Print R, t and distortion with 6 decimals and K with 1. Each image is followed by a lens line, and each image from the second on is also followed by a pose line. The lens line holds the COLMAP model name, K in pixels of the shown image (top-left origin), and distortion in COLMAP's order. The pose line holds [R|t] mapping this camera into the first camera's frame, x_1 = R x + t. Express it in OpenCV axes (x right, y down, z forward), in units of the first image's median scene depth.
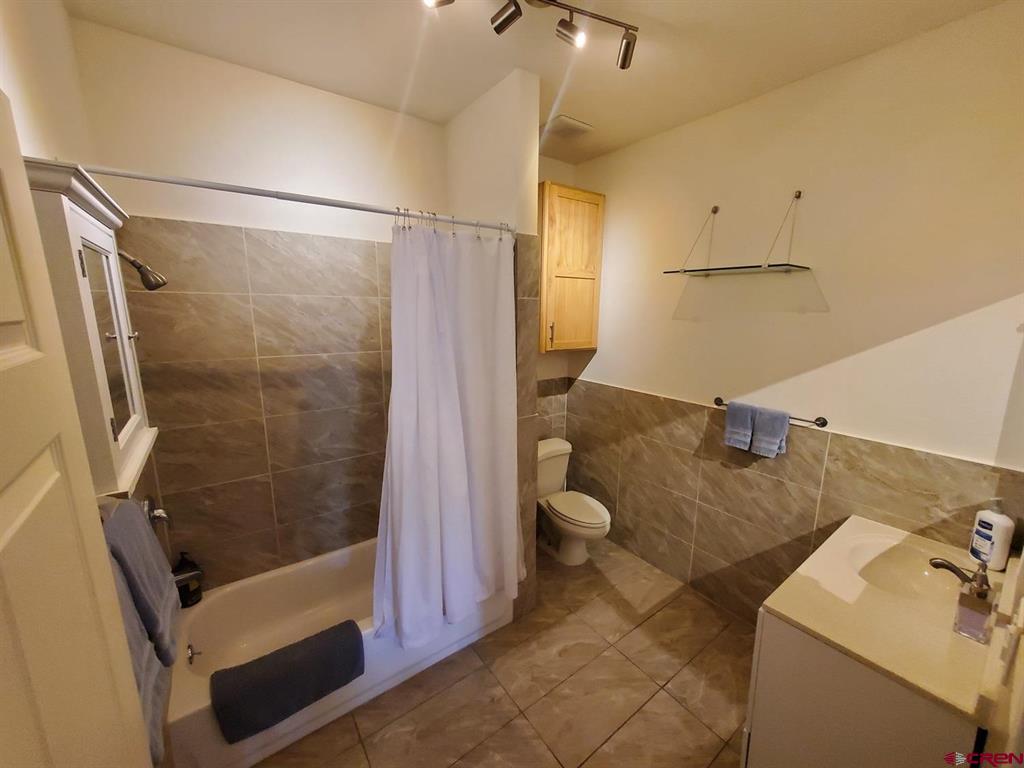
lens RADIAL K [[402.0, 0, 511.7], [0, 402.0, 382.7], [0, 0, 1]] dist [0.000404, 0.000130]
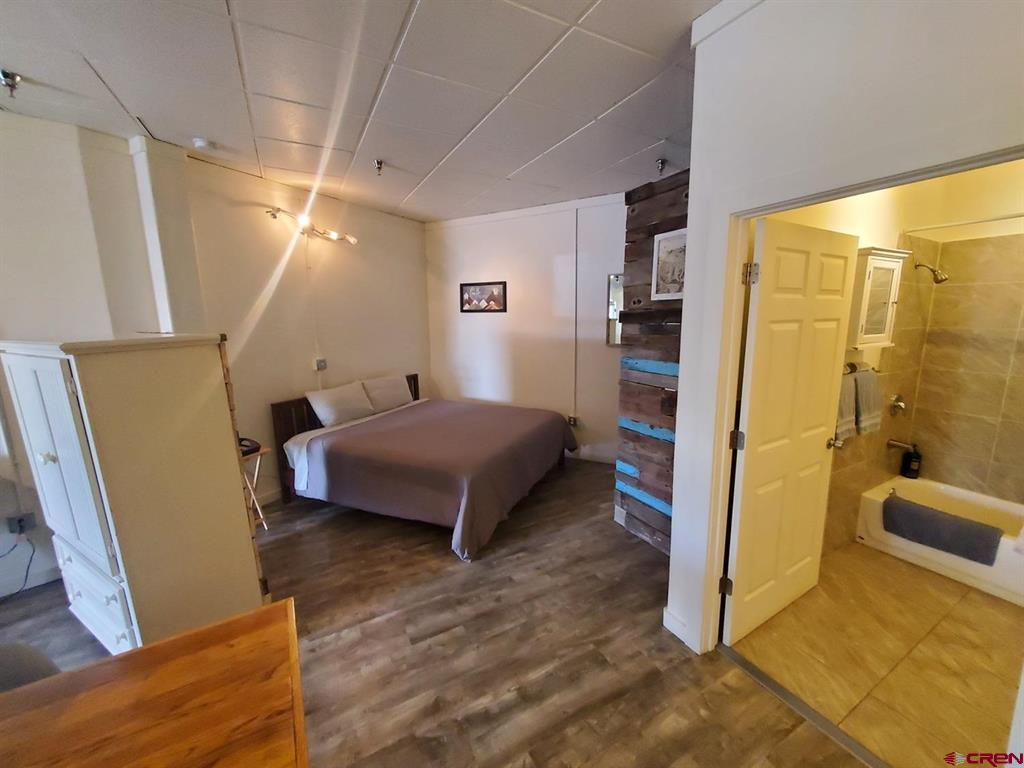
lens RADIAL K [[402.0, 0, 513.3], [0, 402.0, 386.2], [0, 0, 1]] dist [0.000404, 0.000130]
pose [[-0.129614, 0.176630, -0.975706, 0.991090], [-0.175018, 0.964482, 0.197848, 0.159444], [0.975996, 0.196410, -0.094097, -0.511465]]
